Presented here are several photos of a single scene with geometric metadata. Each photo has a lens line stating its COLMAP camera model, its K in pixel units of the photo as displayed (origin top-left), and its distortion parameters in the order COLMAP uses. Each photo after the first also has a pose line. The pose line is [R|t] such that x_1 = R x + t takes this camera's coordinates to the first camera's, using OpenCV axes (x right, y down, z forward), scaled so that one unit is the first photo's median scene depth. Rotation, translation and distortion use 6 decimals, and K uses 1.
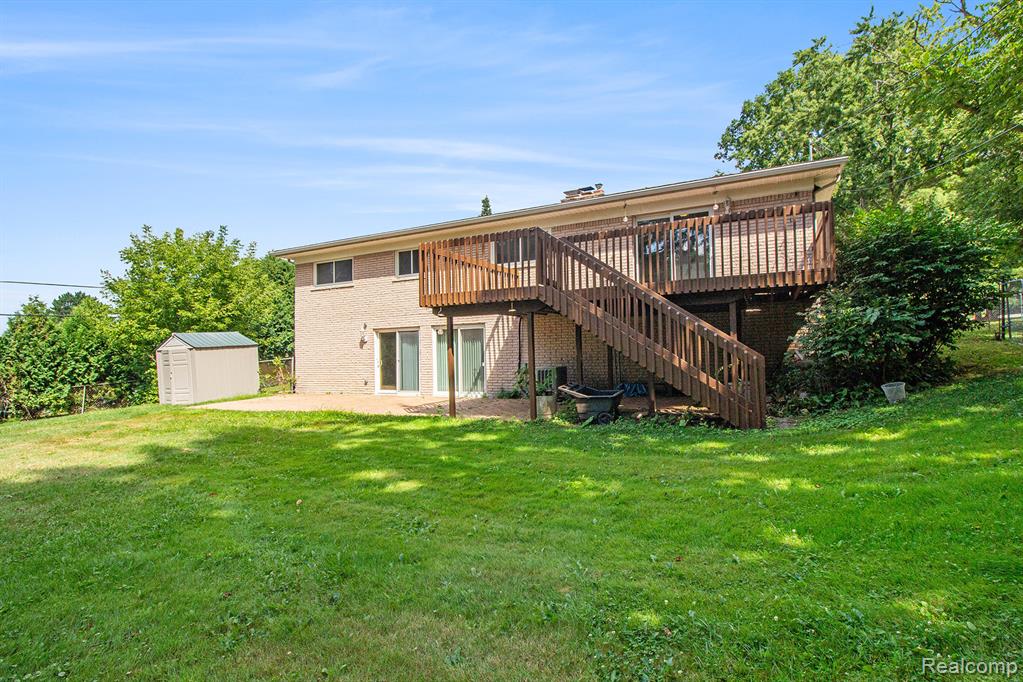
lens RADIAL K [[487.5, 0, 512.3], [0, 487.5, 339.3], [0, 0, 1]] dist [-0.000228, -0.000648]
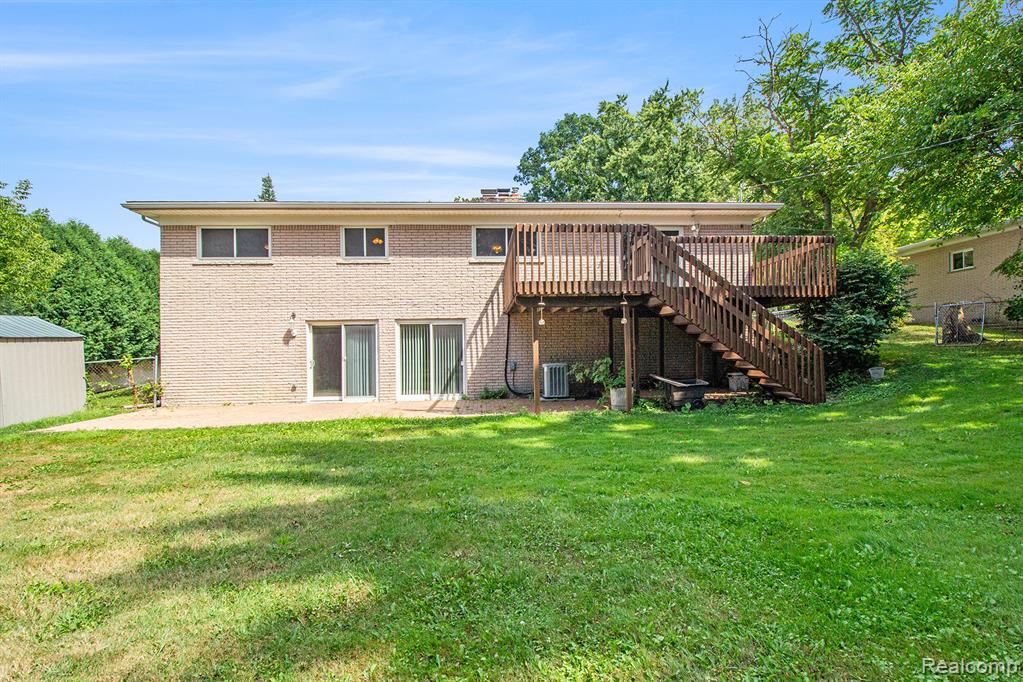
lens RADIAL K [[488.6, 0, 565.4], [0, 488.6, 354.8], [0, 0, 1]] dist [0.014490, 0.000065]
pose [[0.868018, 0.008680, 0.496457, -0.319015], [-0.015042, 0.999848, 0.008817, 0.022059], [-0.496305, -0.015121, 0.868016, 0.090644]]
